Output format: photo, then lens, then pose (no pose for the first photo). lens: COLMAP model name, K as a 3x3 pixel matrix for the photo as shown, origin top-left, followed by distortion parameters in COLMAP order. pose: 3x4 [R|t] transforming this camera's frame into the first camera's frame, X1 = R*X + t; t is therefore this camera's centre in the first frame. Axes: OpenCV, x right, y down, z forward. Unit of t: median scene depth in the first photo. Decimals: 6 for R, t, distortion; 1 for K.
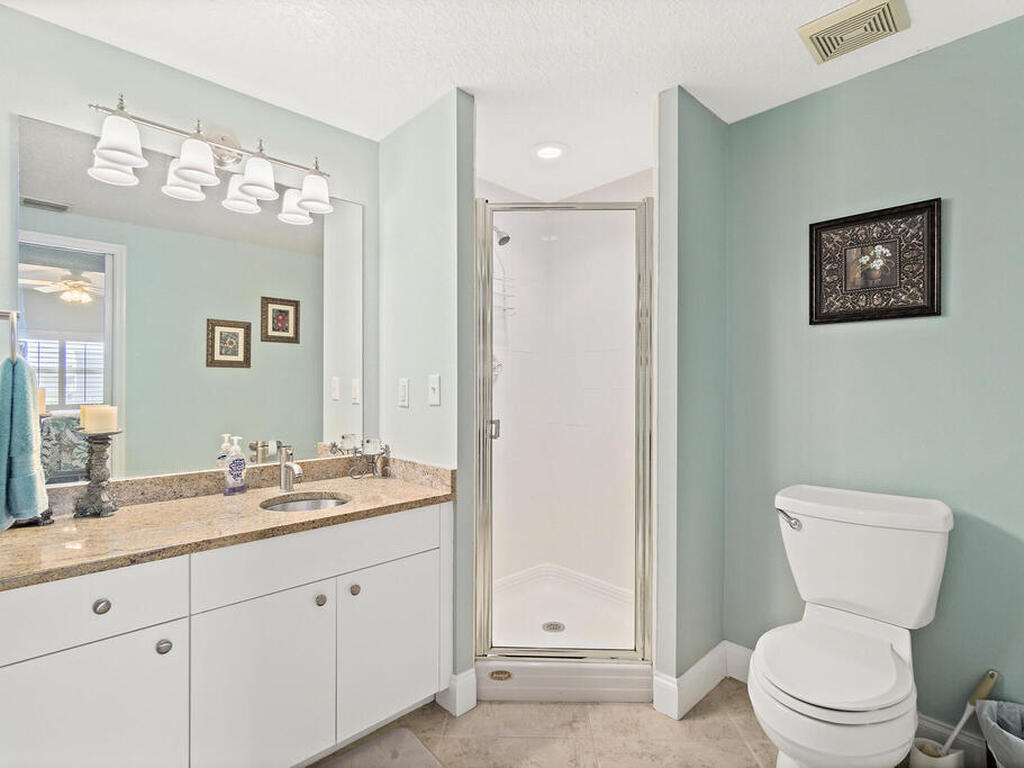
lens RADIAL K [[502.6, 0, 509.0], [0, 502.6, 387.0], [0, 0, 1]] dist [-0.010273, 0.001723]
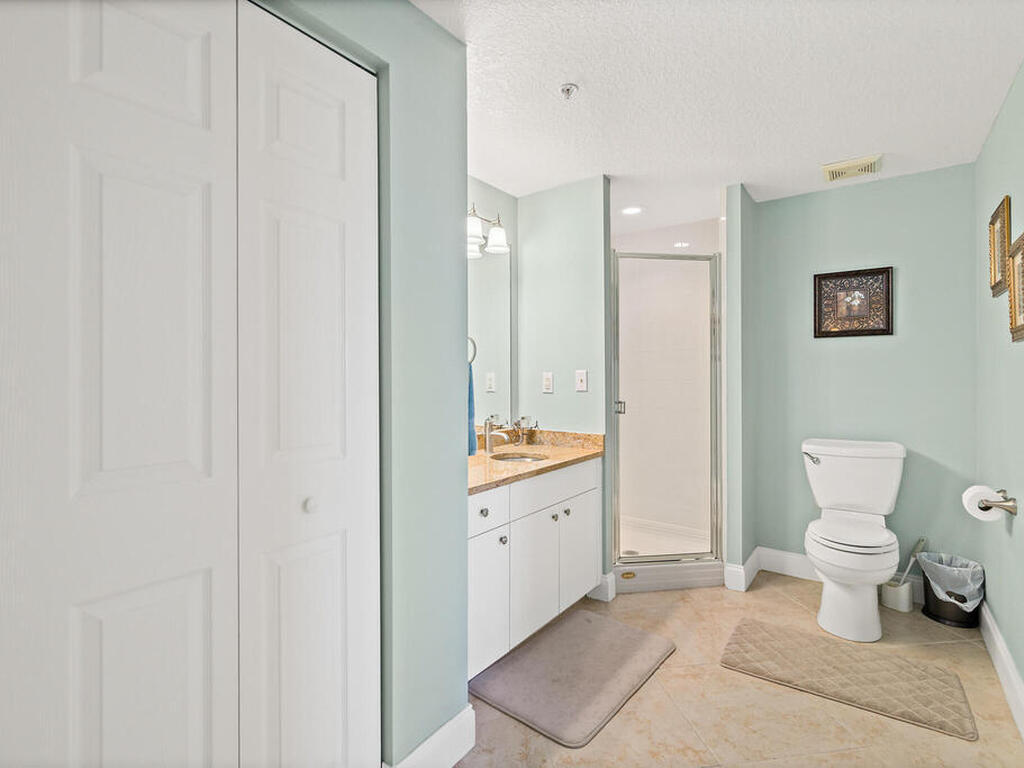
lens RADIAL K [[502.6, 0, 514.1], [0, 502.6, 377.6], [0, 0, 1]] dist [-0.010273, 0.001723]
pose [[0.984530, -0.005637, 0.175128, -0.624422], [0.006425, 0.999972, -0.003936, 0.001482], [-0.175101, 0.005000, 0.984538, -0.402234]]
